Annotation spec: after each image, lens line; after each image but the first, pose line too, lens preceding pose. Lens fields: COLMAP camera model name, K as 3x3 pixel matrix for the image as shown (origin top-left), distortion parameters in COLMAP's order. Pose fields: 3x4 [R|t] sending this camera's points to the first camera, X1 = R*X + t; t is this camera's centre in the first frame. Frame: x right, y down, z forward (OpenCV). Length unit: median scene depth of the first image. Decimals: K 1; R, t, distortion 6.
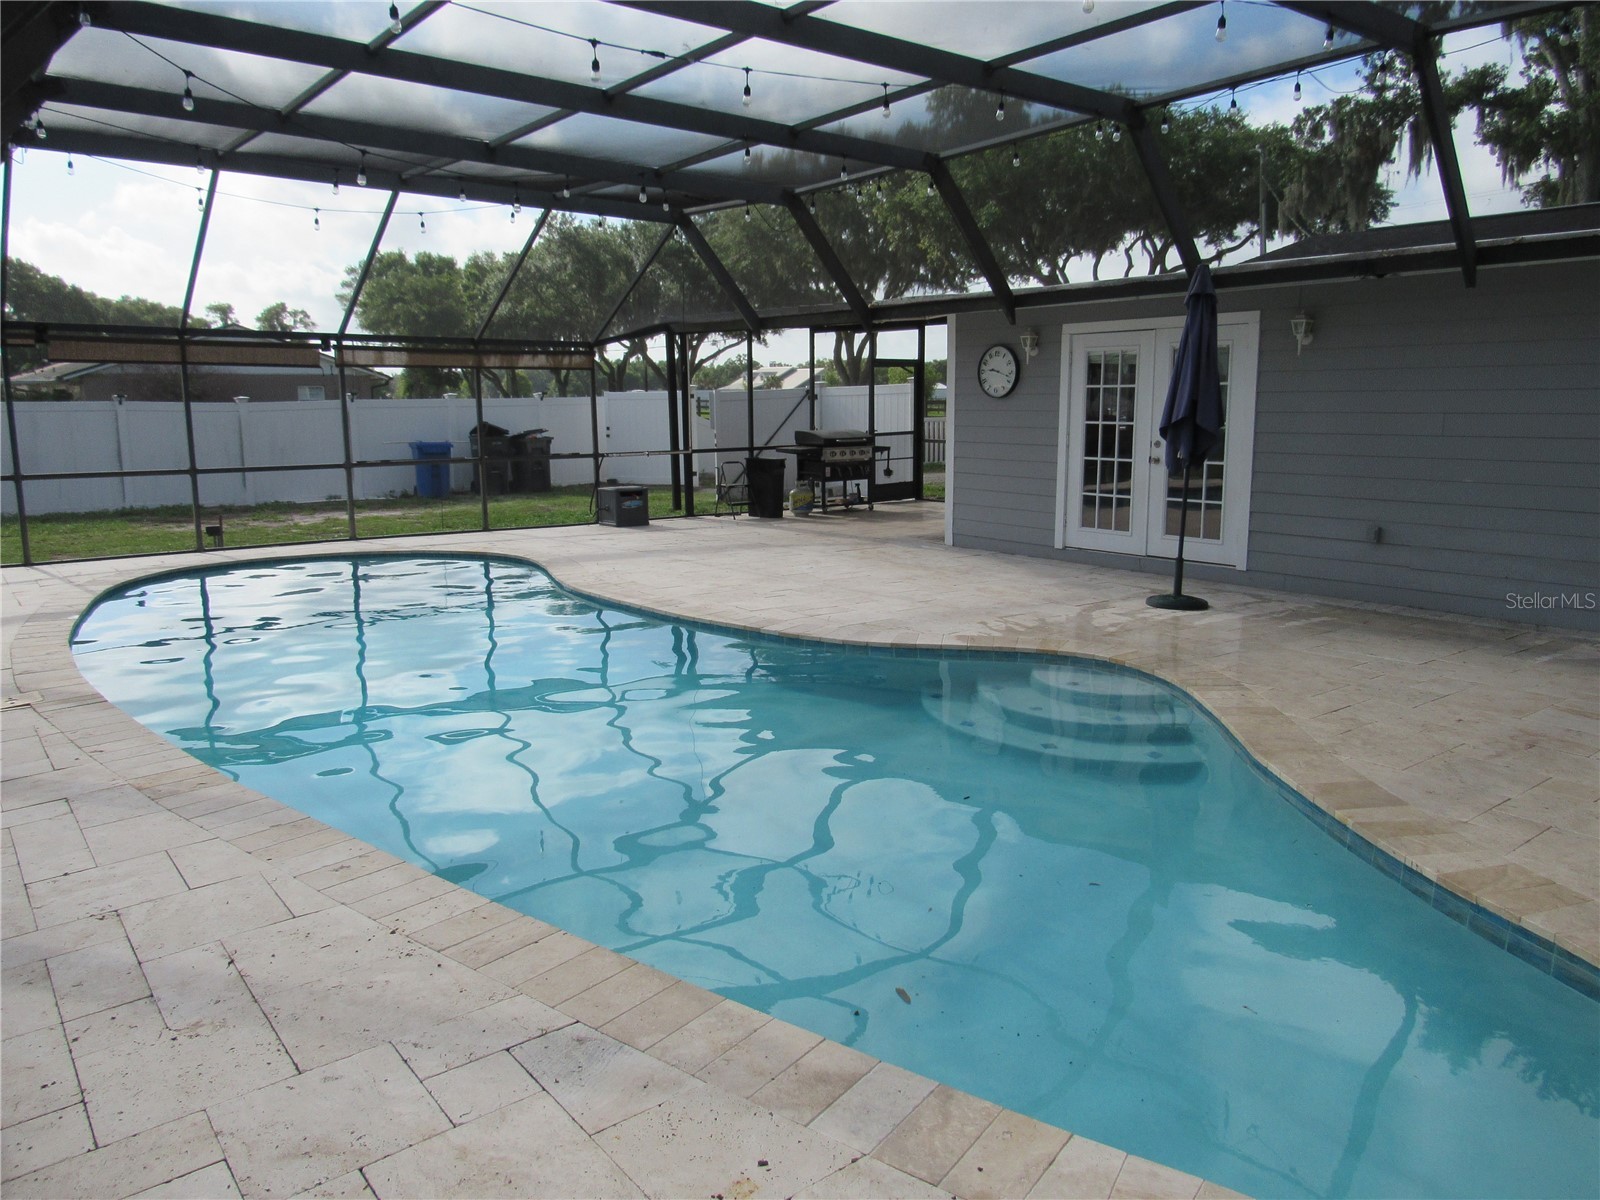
lens RADIAL K [[1136.2, 0, 800.0], [0, 1136.2, 600.0], [0, 0, 1]] dist [-0.043998, 0.005333]
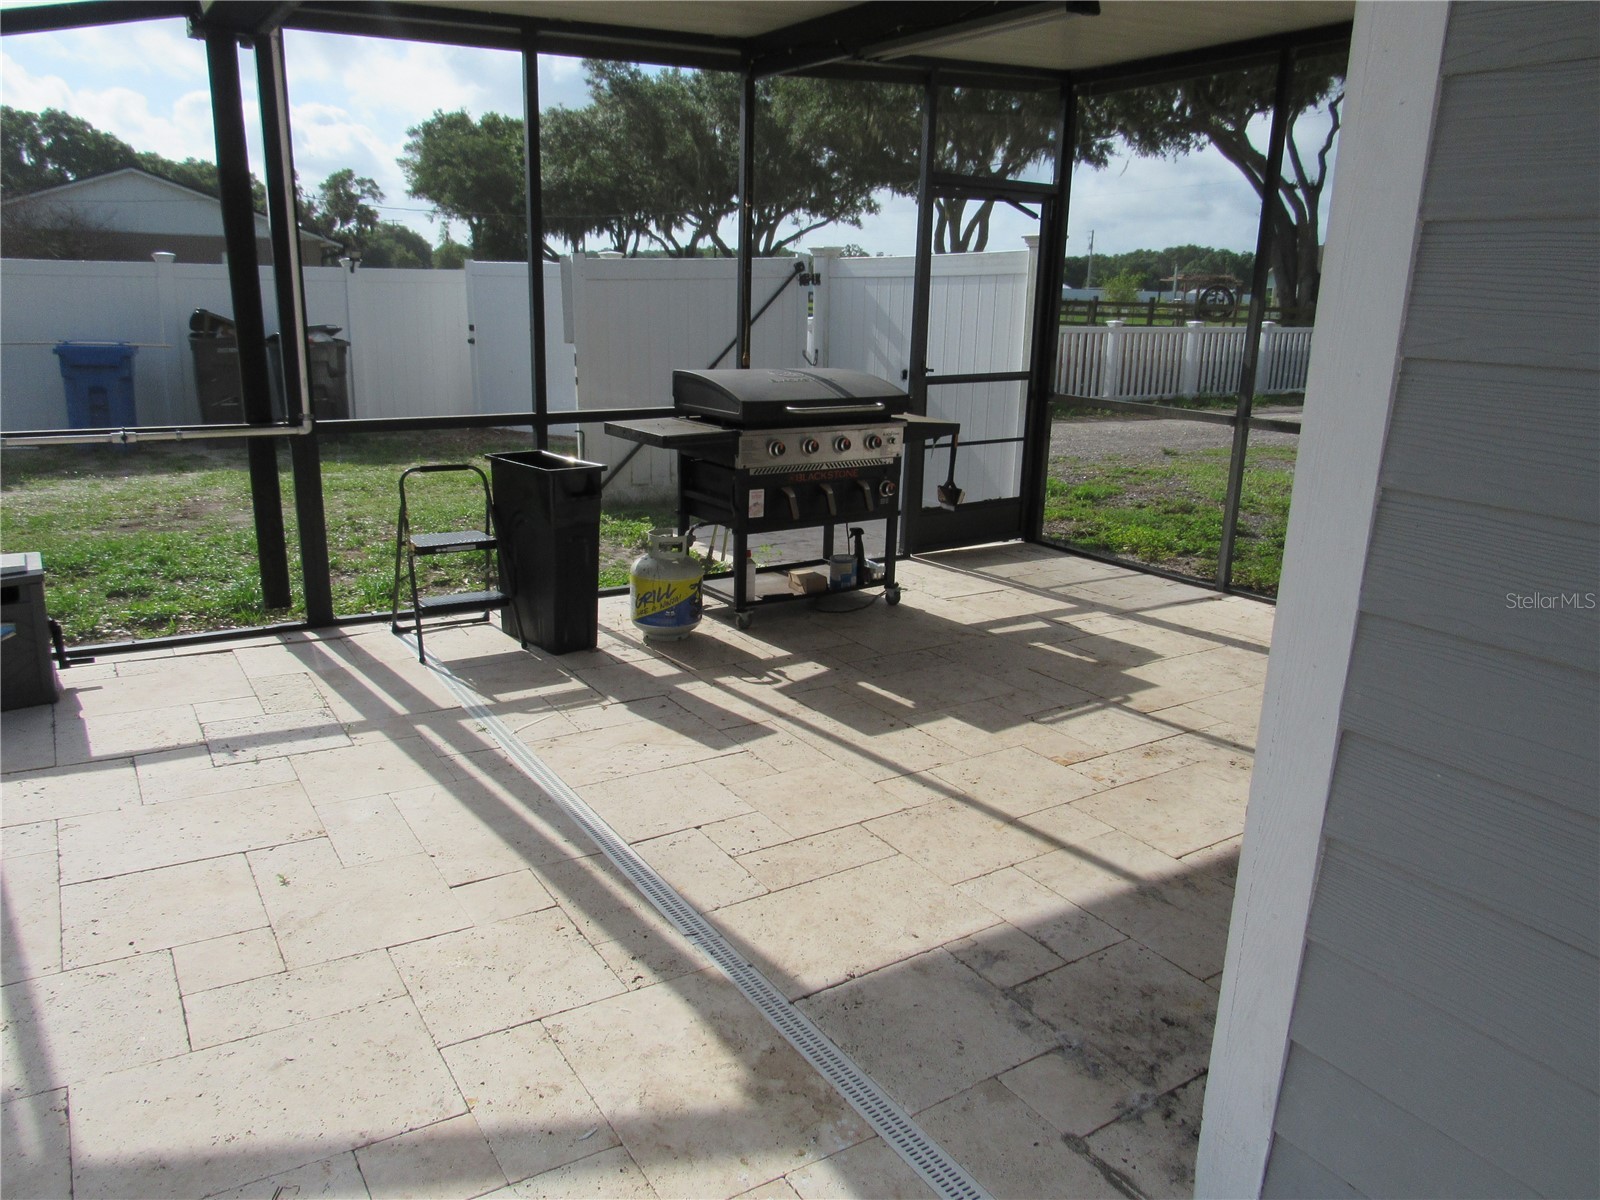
lens RADIAL K [[1136.2, 0, 800.0], [0, 1136.2, 600.0], [0, 0, 1]] dist [-0.043998, 0.005333]
pose [[0.994911, 0.057423, -0.082795, 0.015044], [-0.049734, 0.994505, 0.092122, -0.026614], [0.087630, -0.087536, 0.992300, 0.154702]]
